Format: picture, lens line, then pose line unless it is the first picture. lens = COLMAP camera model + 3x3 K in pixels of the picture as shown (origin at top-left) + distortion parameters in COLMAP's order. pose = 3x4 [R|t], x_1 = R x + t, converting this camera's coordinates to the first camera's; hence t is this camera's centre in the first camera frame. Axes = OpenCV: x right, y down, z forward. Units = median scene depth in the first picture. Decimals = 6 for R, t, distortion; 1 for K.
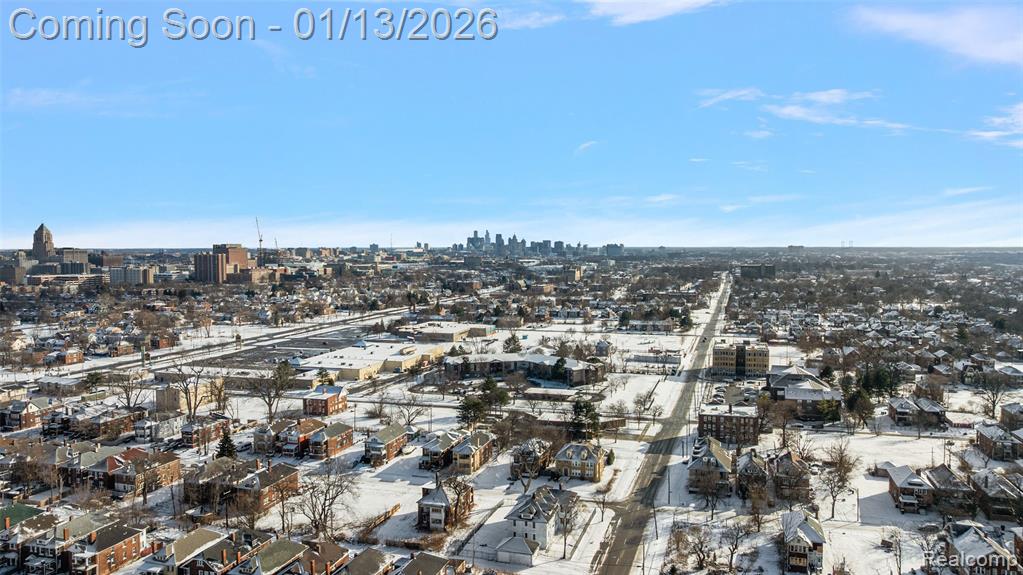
lens RADIAL K [[719.4, 0, 511.5], [0, 719.4, 287.5], [0, 0, 1]] dist [-0.019611, 0.006641]
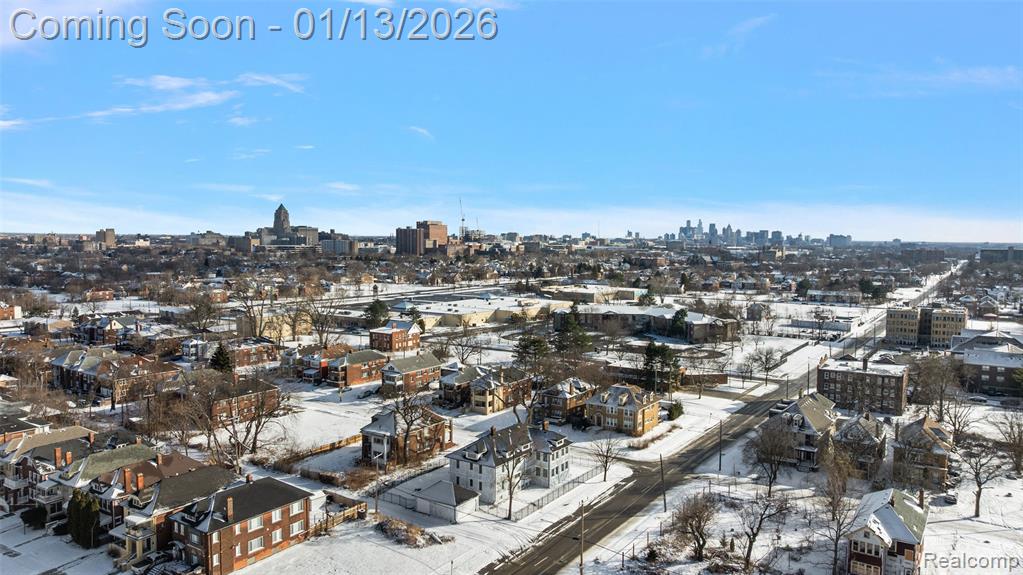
lens RADIAL K [[719.4, 0, 511.5], [0, 719.4, 287.5], [0, 0, 1]] dist [-0.019611, 0.006641]
pose [[0.960154, 0.034600, -0.277320, 0.180687], [-0.029117, 0.999291, 0.023867, 0.095512], [0.277949, -0.014842, 0.960481, 0.235022]]
